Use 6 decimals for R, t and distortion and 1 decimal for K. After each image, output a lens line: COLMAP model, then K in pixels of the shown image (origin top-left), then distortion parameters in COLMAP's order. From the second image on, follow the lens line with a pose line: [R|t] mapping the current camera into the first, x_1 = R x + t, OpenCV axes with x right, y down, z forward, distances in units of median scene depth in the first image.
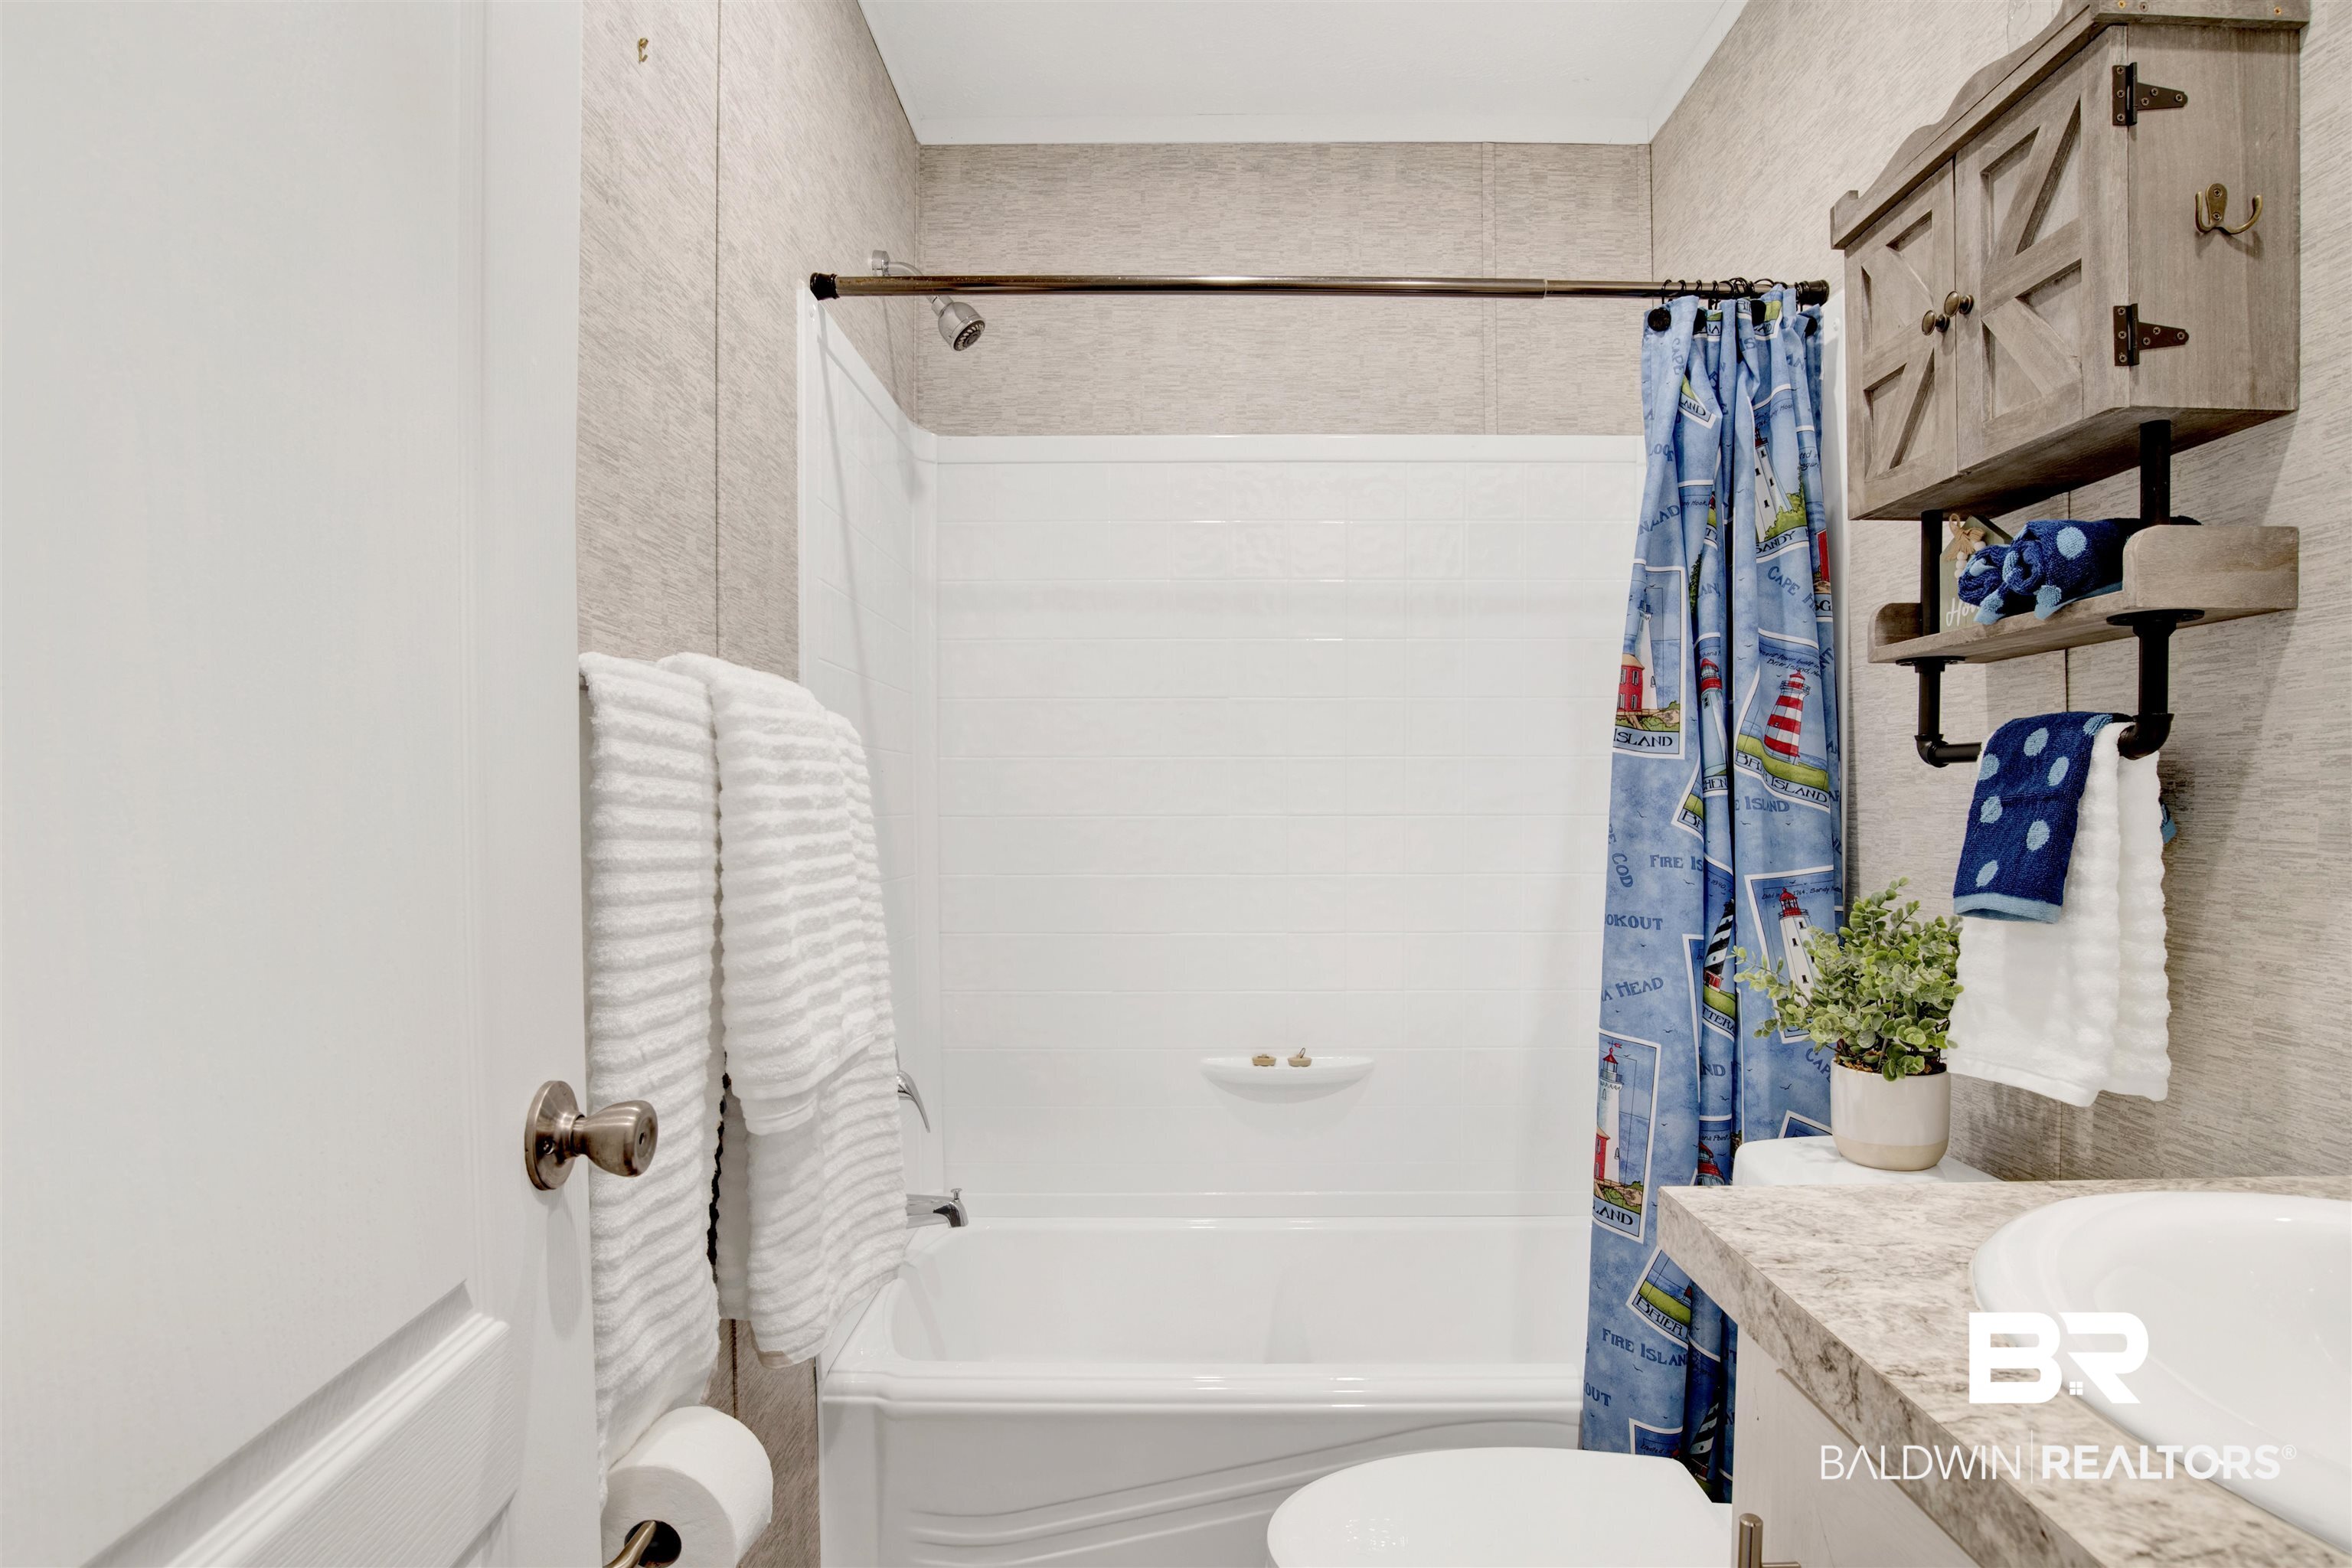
lens RADIAL K [[1261.8, 0, 1160.2], [0, 1261.8, 821.5], [0, 0, 1]] dist [-0.068730, 0.020280]
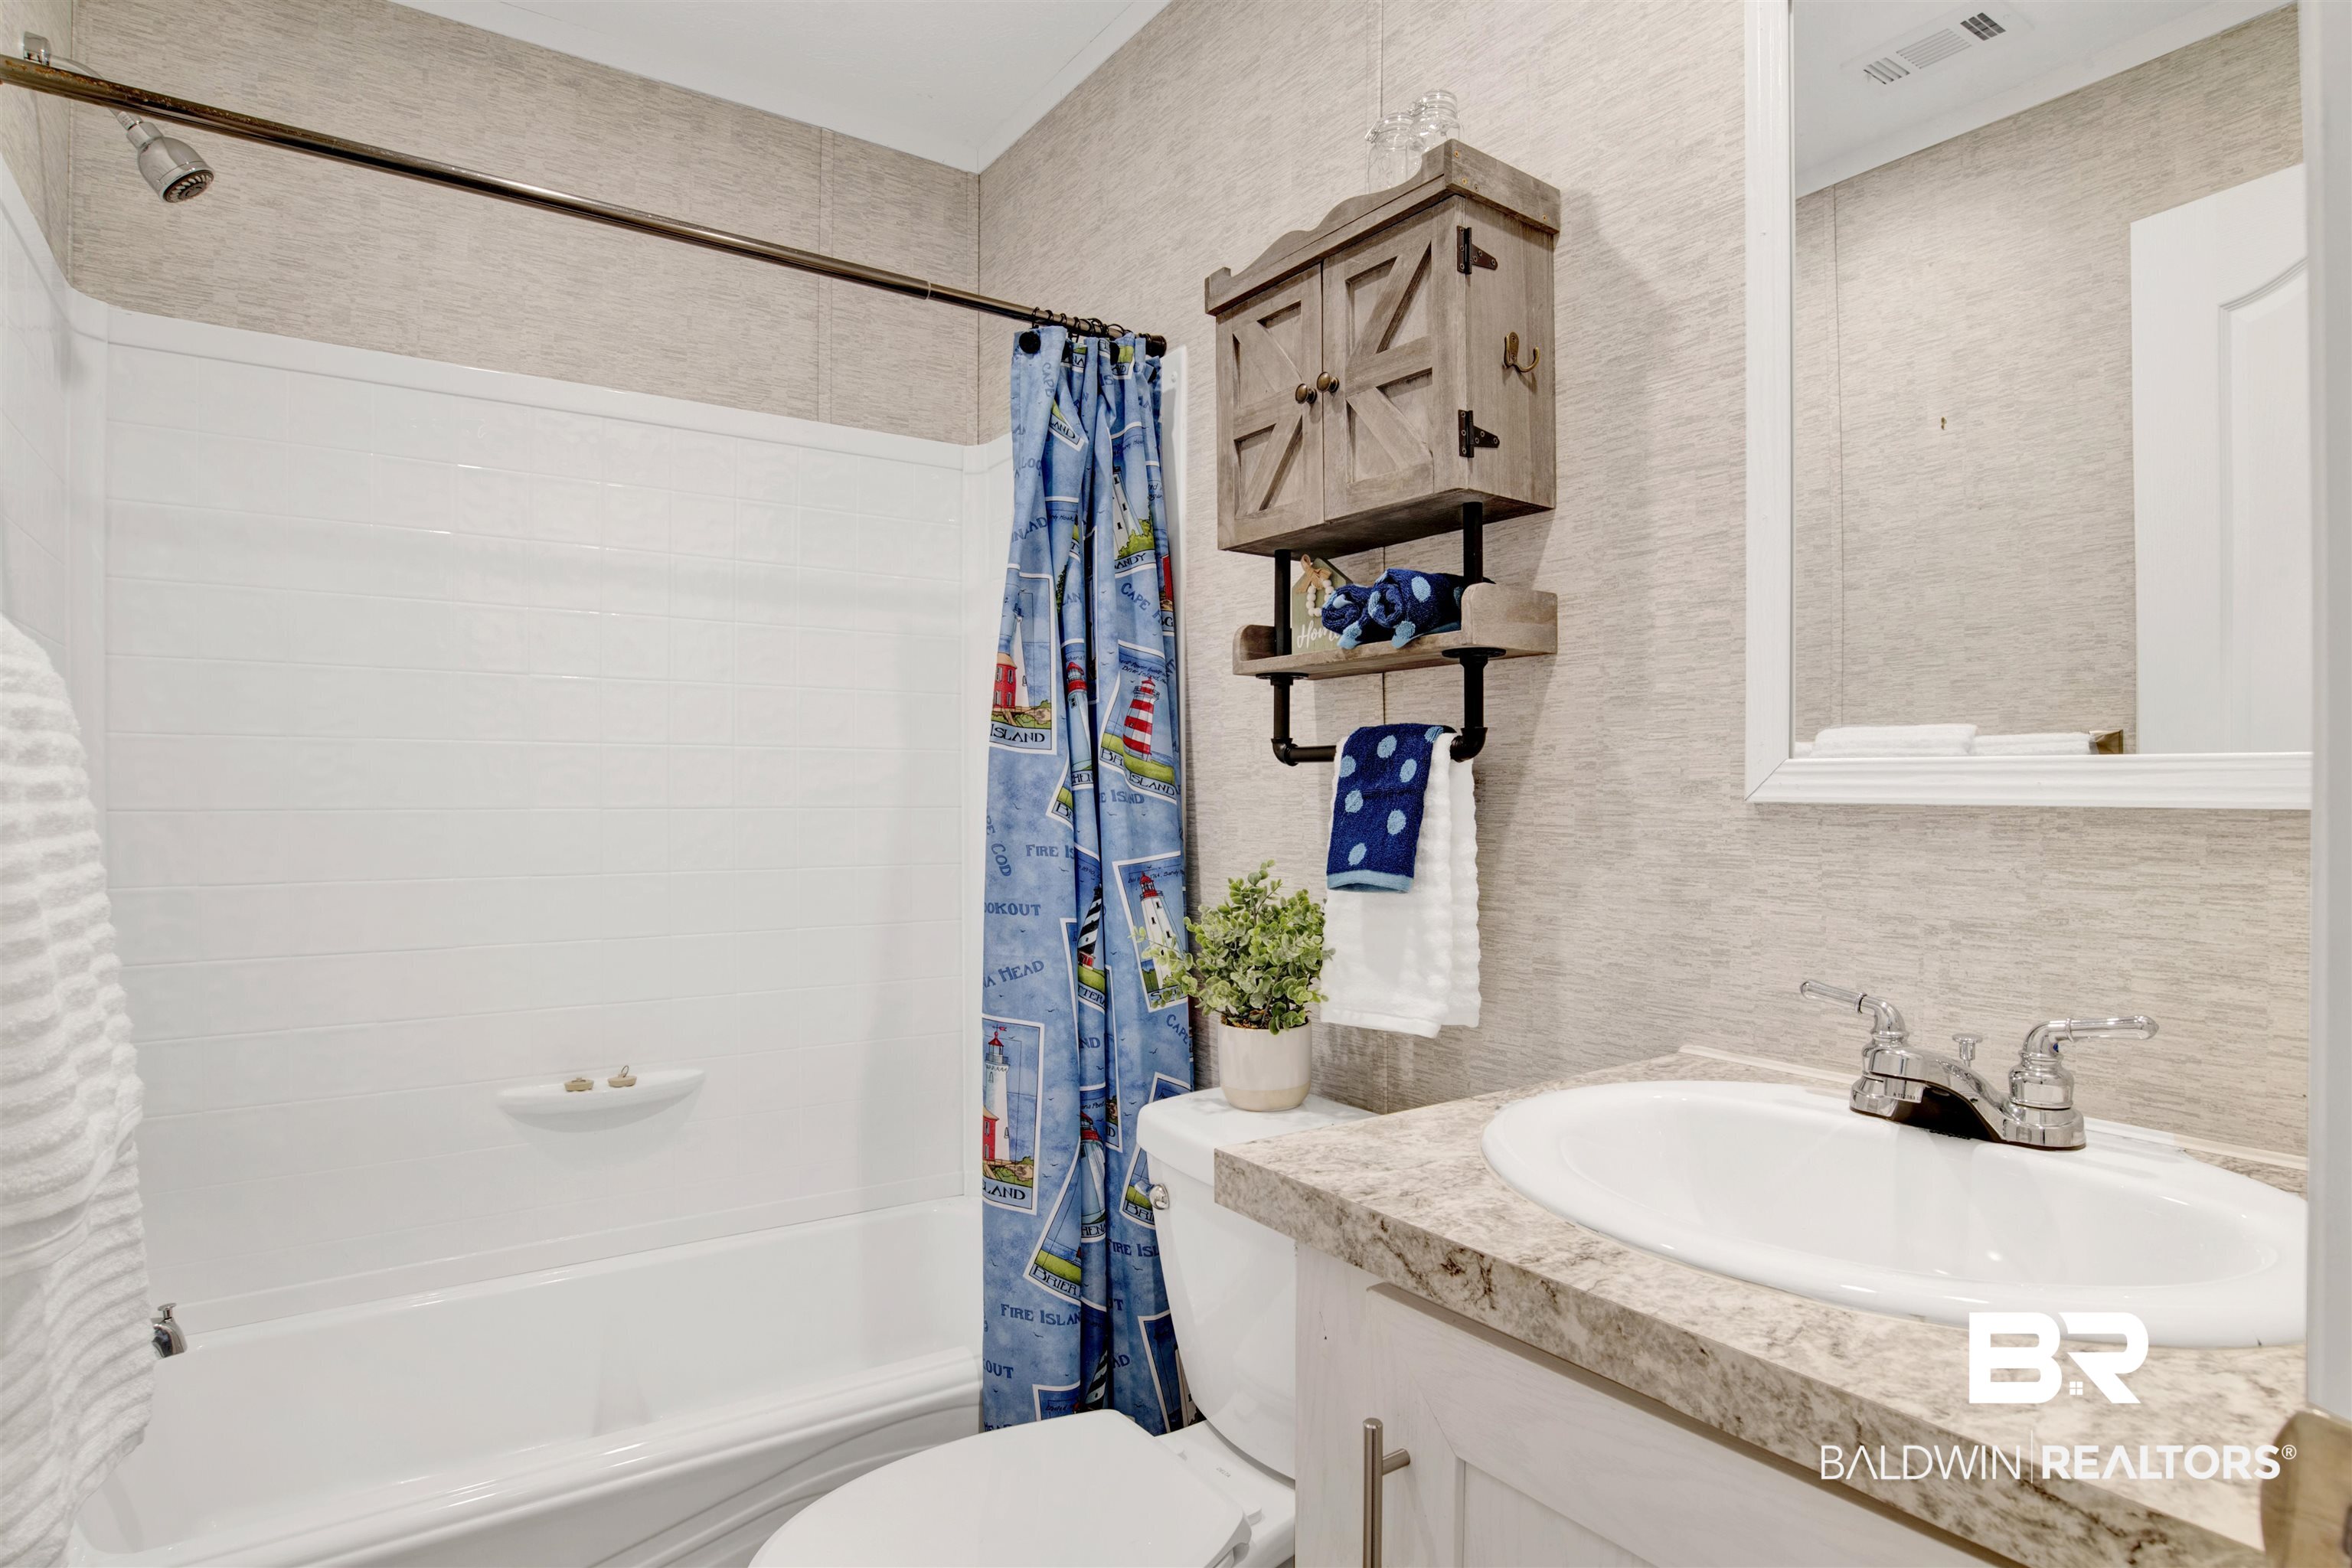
lens RADIAL K [[1264.2, 0, 1196.4], [0, 1264.2, 785.2], [0, 0, 1]] dist [-0.077397, 0.030690]
pose [[0.807612, 0.007765, 0.589664, -0.132871], [0.005838, 0.999759, -0.021160, -0.000164], [-0.589686, 0.020531, 0.807372, 0.059169]]
